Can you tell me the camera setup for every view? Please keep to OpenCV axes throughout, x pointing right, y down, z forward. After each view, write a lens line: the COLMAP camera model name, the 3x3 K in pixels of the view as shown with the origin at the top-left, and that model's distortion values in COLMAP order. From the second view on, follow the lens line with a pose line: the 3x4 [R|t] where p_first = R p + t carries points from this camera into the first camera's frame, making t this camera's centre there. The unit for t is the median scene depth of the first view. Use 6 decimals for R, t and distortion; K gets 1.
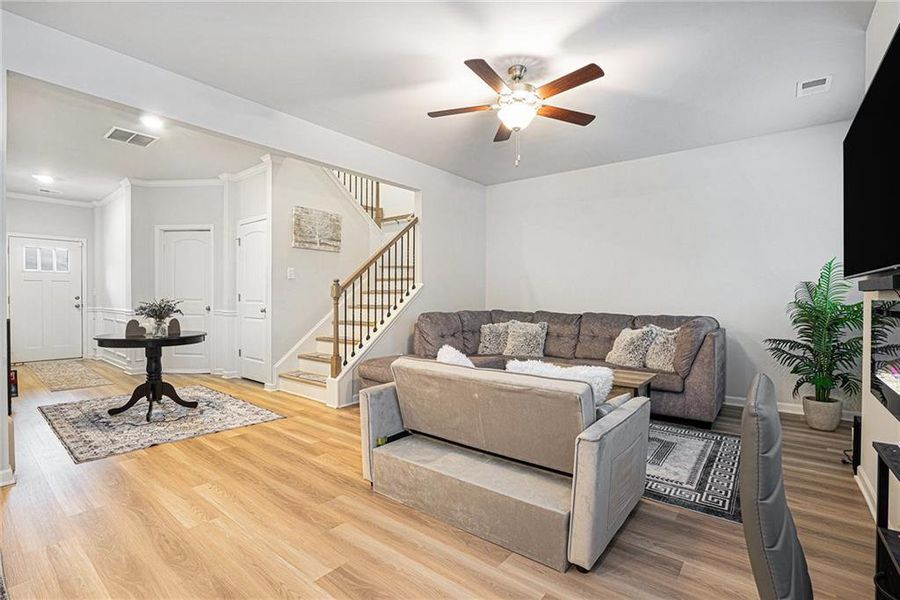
lens RADIAL K [[414.5, 0, 454.5], [0, 414.5, 295.2], [0, 0, 1]] dist [-0.005666, 0.000751]
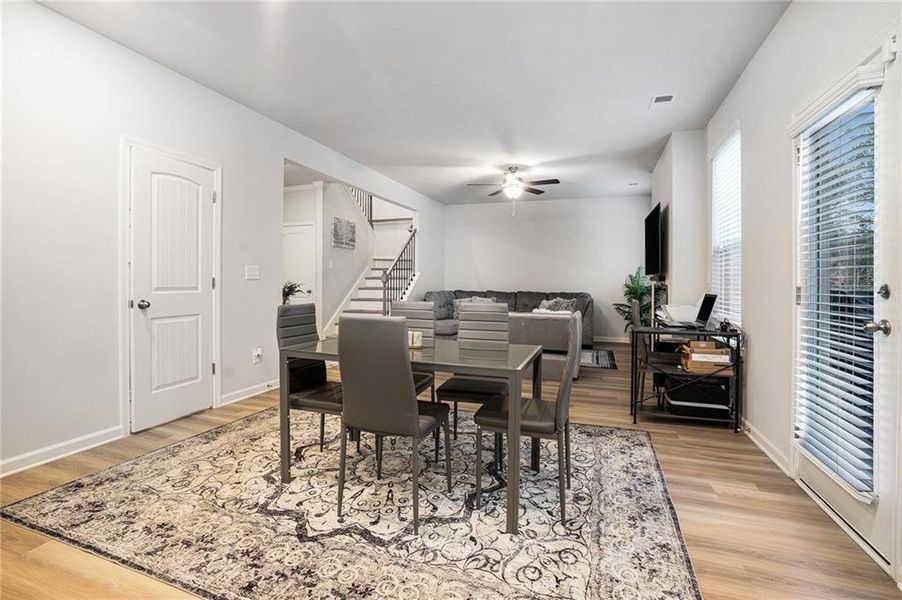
lens RADIAL K [[431.7, 0, 449.5], [0, 431.7, 281.4], [0, 0, 1]] dist [-0.011022, 0.000797]
pose [[0.945801, 0.000787, 0.324745, -0.551103], [-0.004096, 0.999946, 0.009506, -0.013927], [-0.324720, -0.010321, 0.945754, -0.581148]]
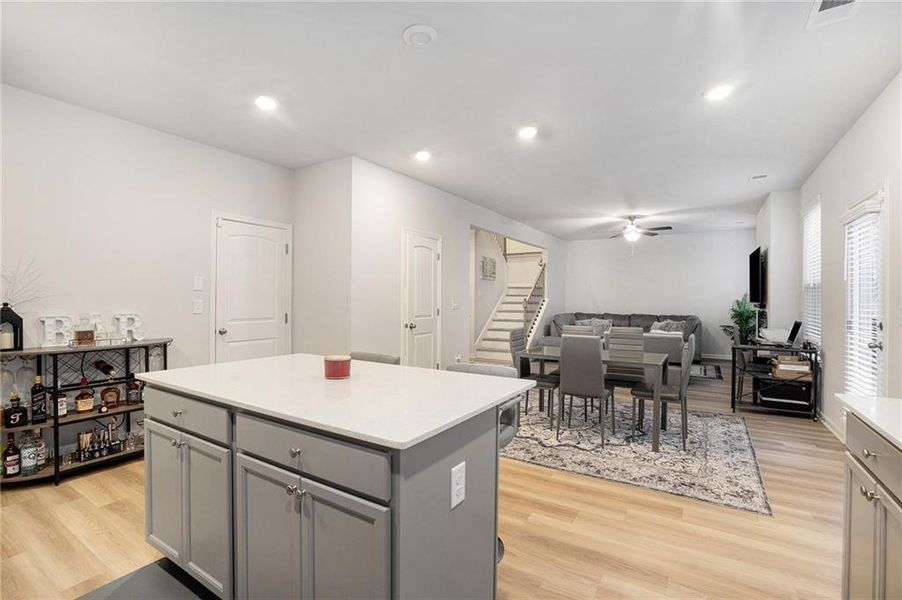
lens RADIAL K [[439.5, 0, 454.6], [0, 439.5, 302.7], [0, 0, 1]] dist [0.002226, 0.001051]
pose [[0.989853, -0.004432, 0.142026, -0.874523], [0.001308, 0.999755, 0.022078, -0.062326], [-0.142089, -0.021668, 0.989617, -0.997586]]
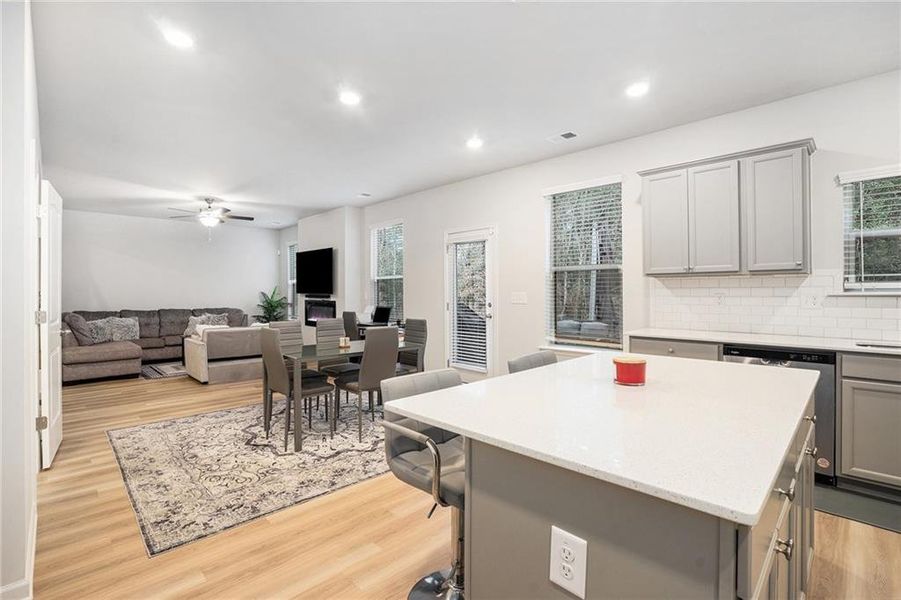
lens RADIAL K [[415.0, 0, 455.0], [0, 415.0, 295.2], [0, 0, 1]] dist [-0.005666, 0.000751]
pose [[0.086586, -0.014426, 0.996140, -1.341984], [-0.007714, 0.999855, 0.015151, -0.052175], [-0.996215, -0.008996, 0.086462, -0.329744]]
